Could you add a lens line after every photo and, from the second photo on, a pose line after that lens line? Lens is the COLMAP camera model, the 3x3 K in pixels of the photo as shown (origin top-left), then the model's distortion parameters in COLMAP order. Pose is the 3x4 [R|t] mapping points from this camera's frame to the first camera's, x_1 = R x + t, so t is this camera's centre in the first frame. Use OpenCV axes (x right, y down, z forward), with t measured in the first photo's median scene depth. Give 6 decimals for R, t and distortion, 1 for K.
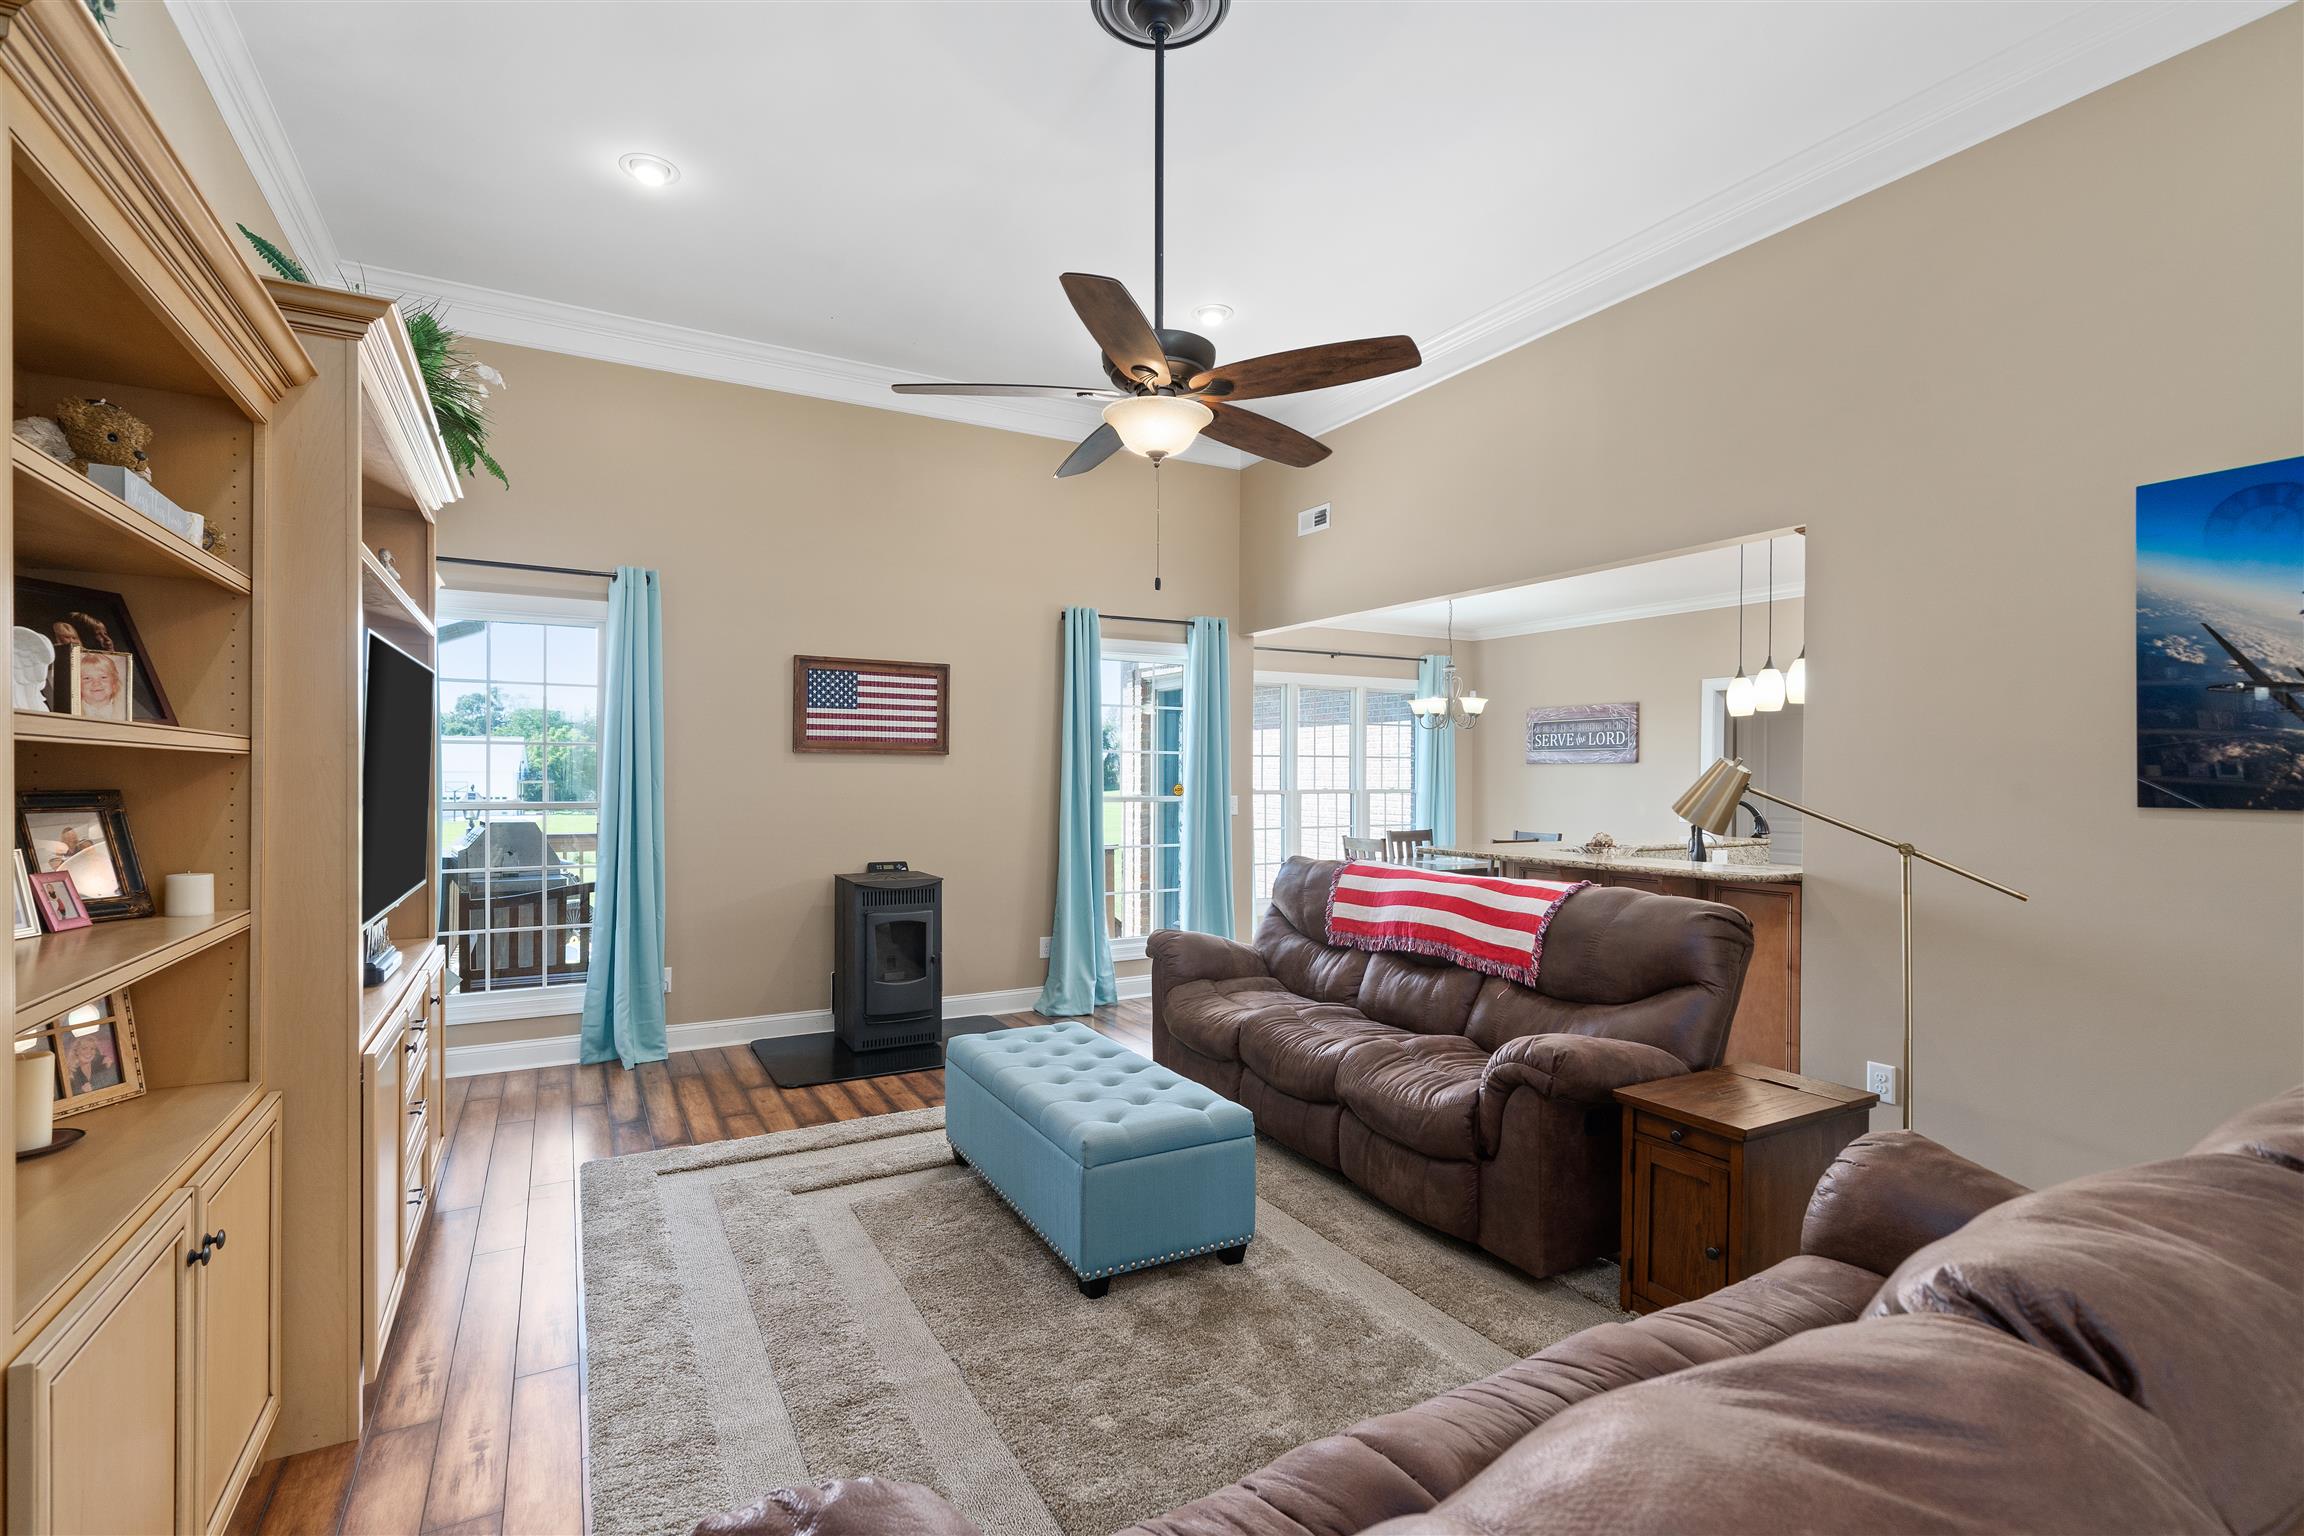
lens RADIAL K [[1034.7, 0, 1142.4], [0, 1034.7, 771.5], [0, 0, 1]] dist [-0.000608, 0.000071]
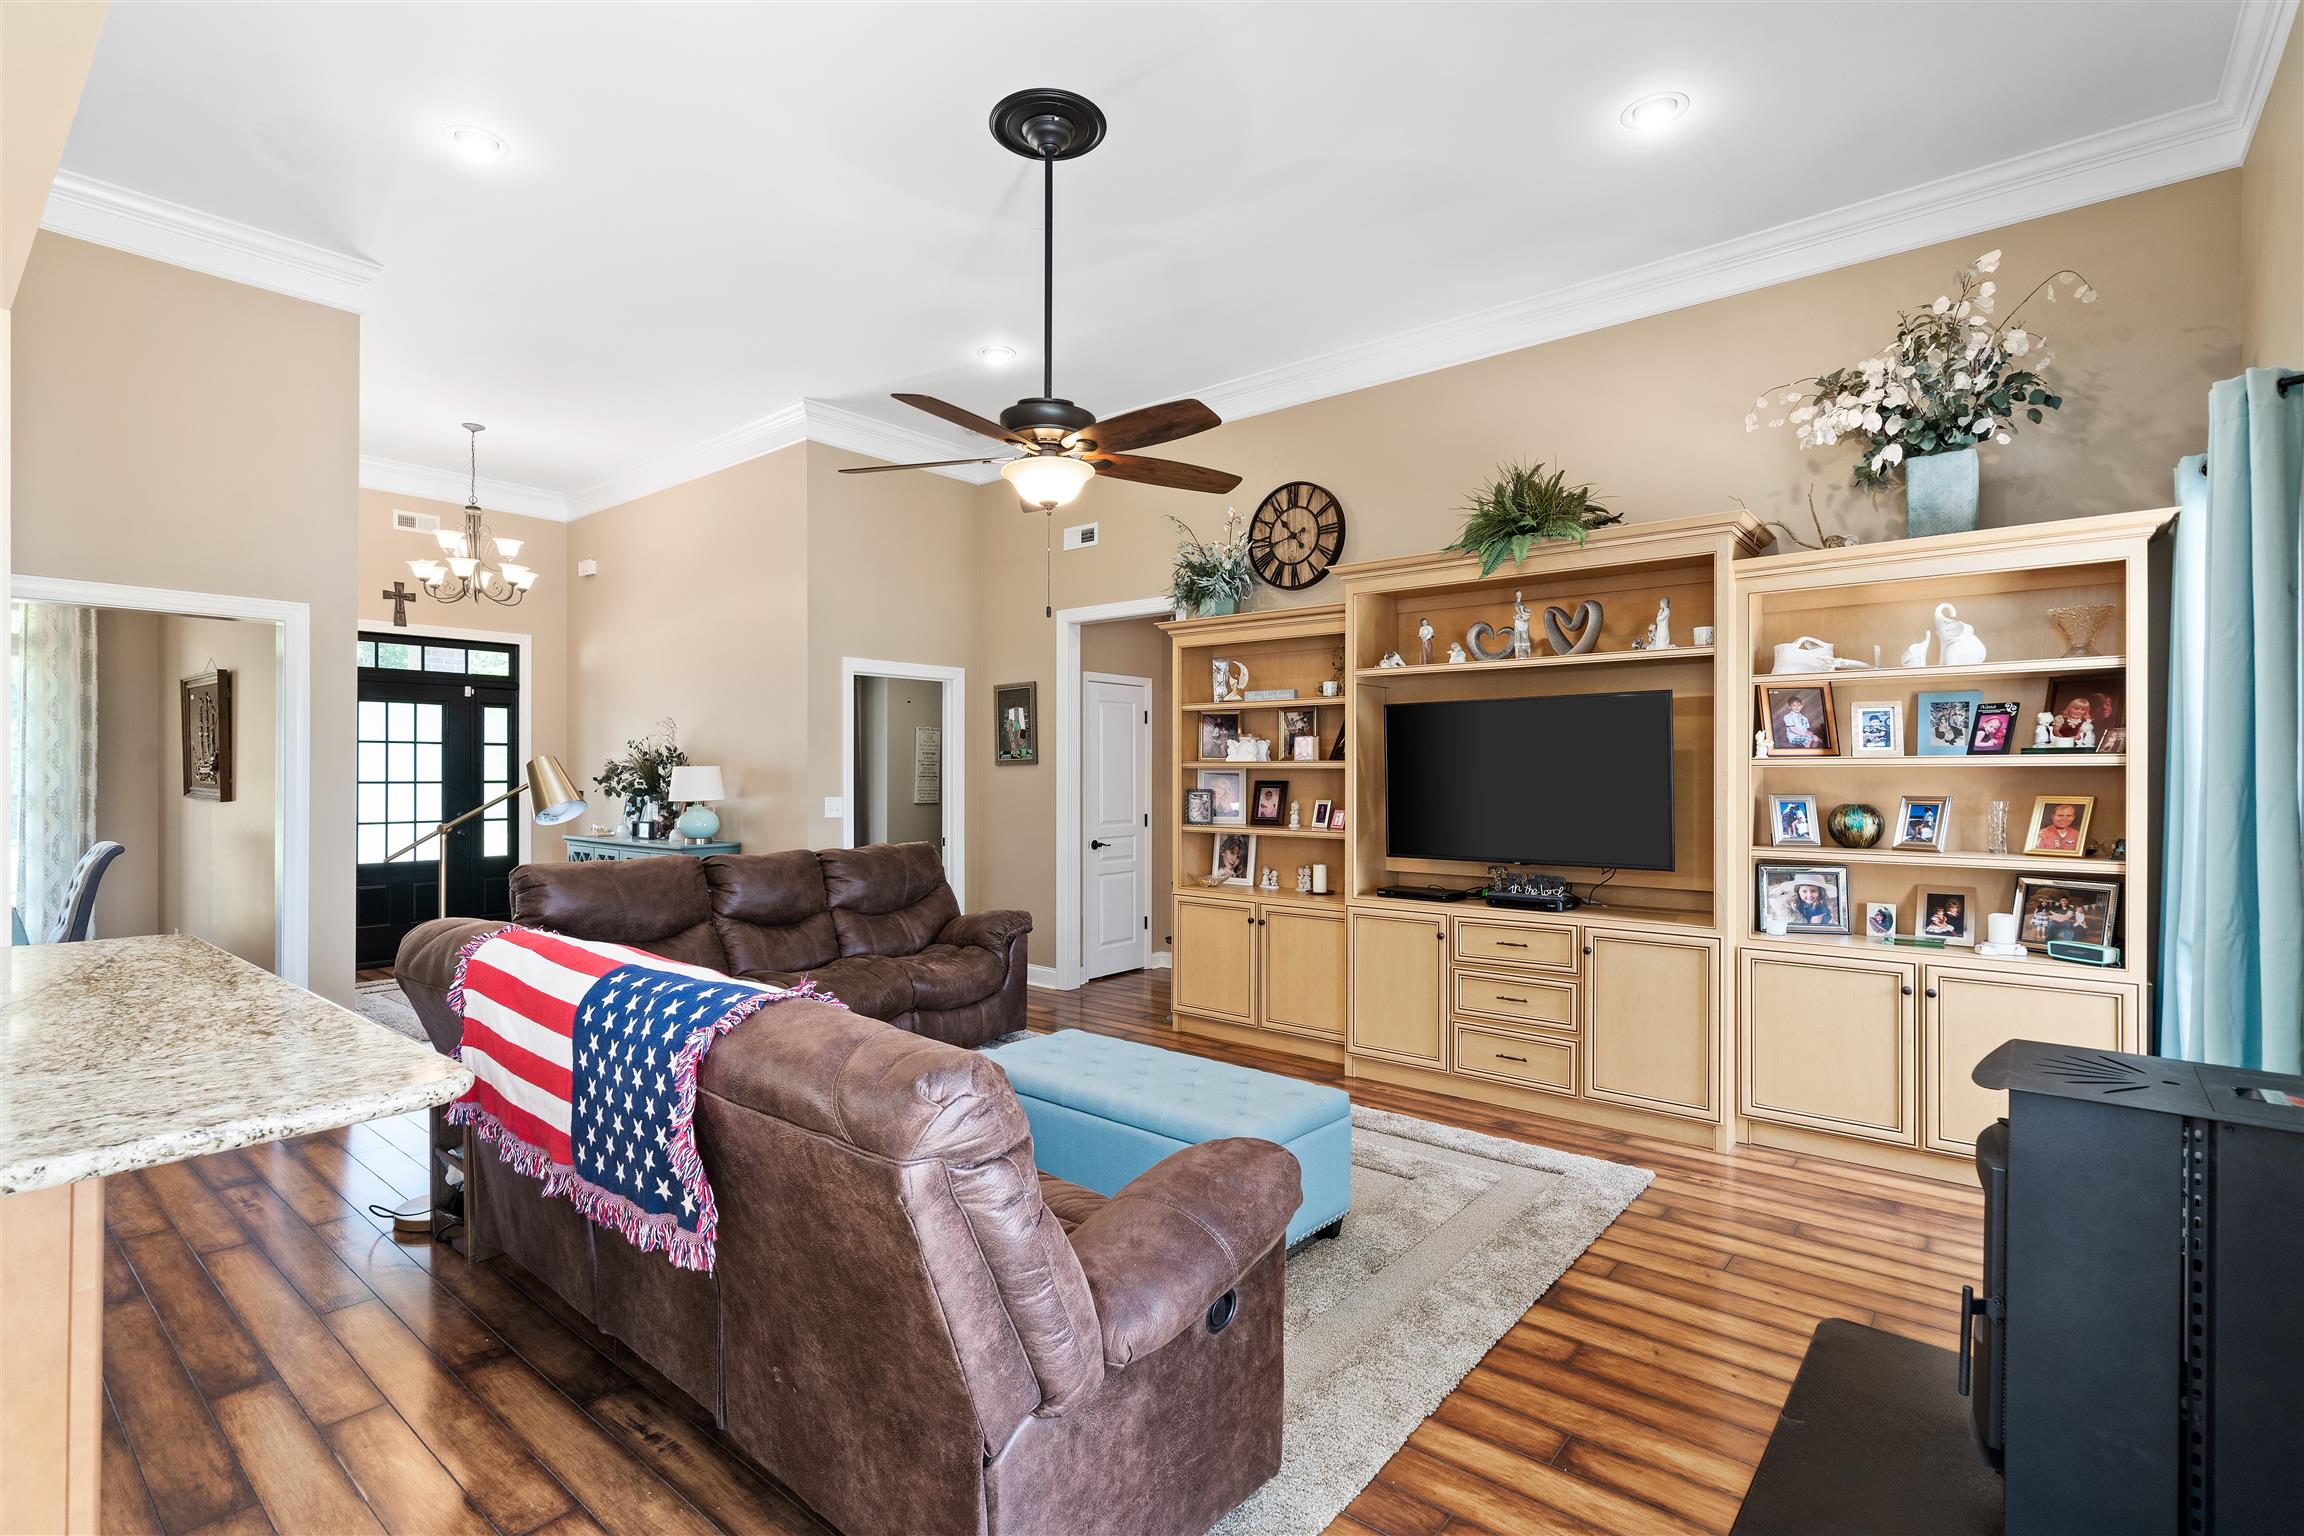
lens RADIAL K [[1078.5, 0, 1134.2], [0, 1078.5, 778.0], [0, 0, 1]] dist [-0.001935, -0.000269]
pose [[-0.937341, -0.006618, -0.348350, 0.209145], [-0.006763, 0.999977, -0.000800, 0.004279], [0.348348, 0.001606, -0.937364, 1.309921]]
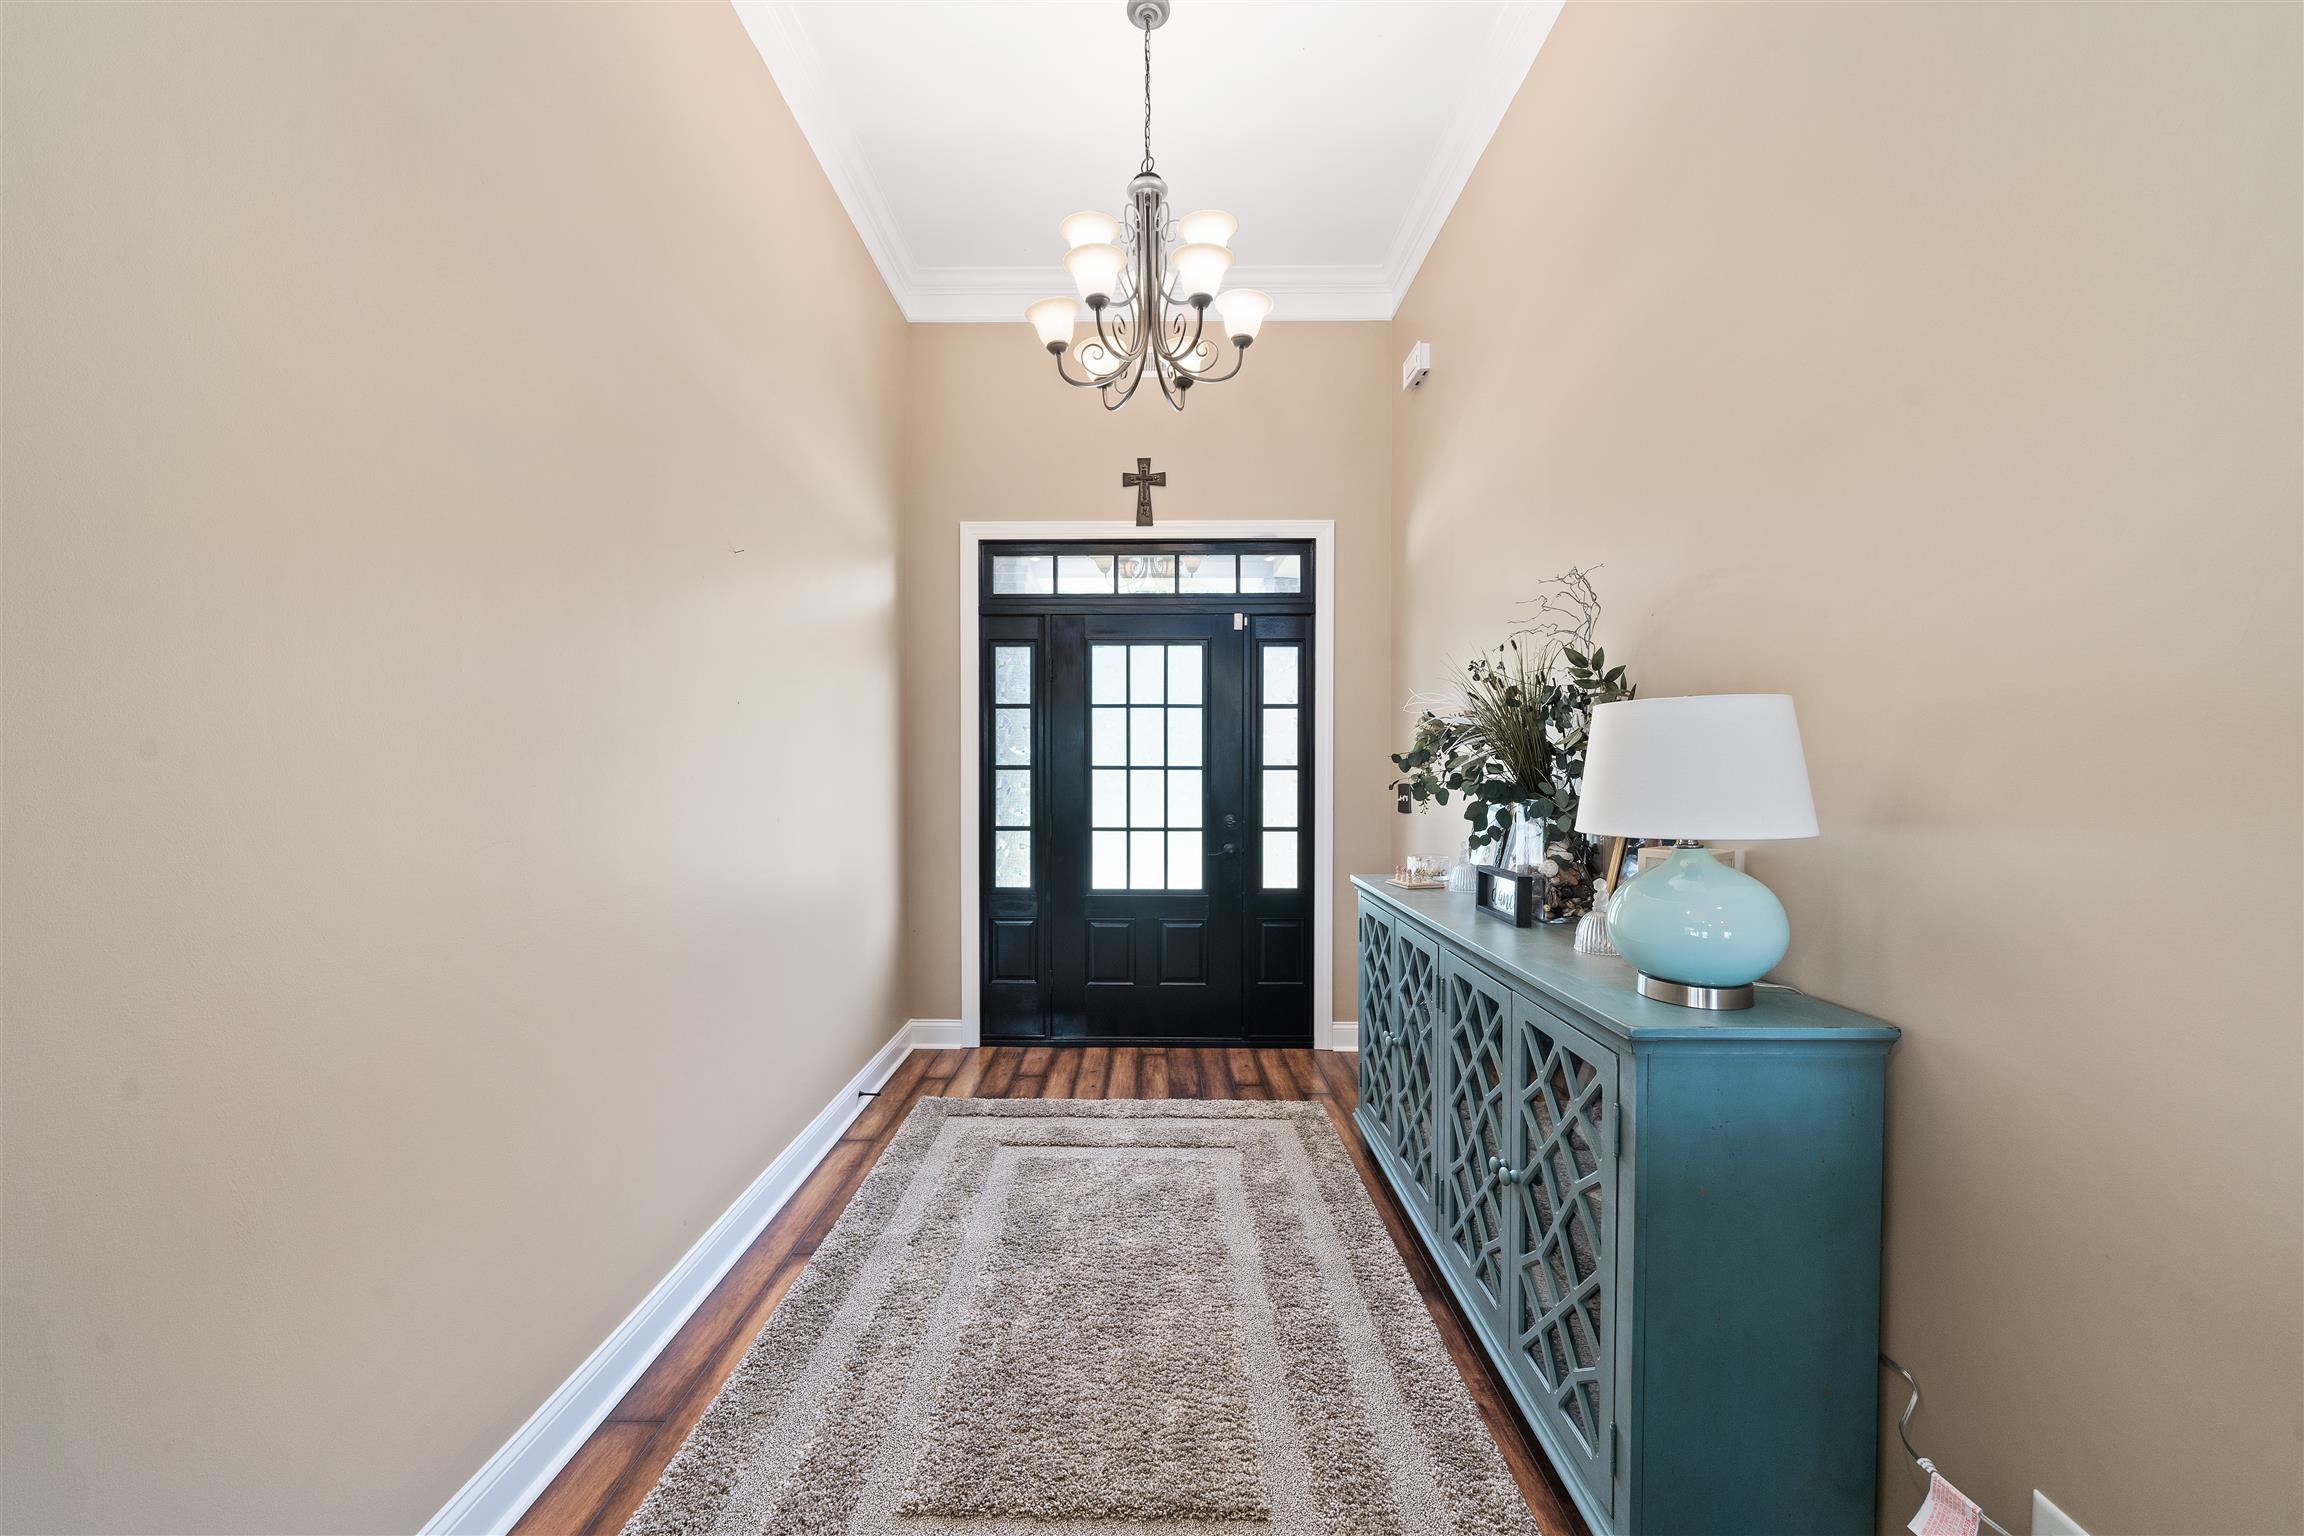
lens RADIAL K [[827.2, 0, 1148.2], [0, 827.2, 780.6], [0, 0, 1]] dist [-0.000086, -0.000001]
pose [[-0.867403, -0.013906, 0.497411, 0.272057], [-0.005132, 0.999806, 0.019003, 0.013531], [-0.497579, 0.013930, -0.867307, 0.157257]]
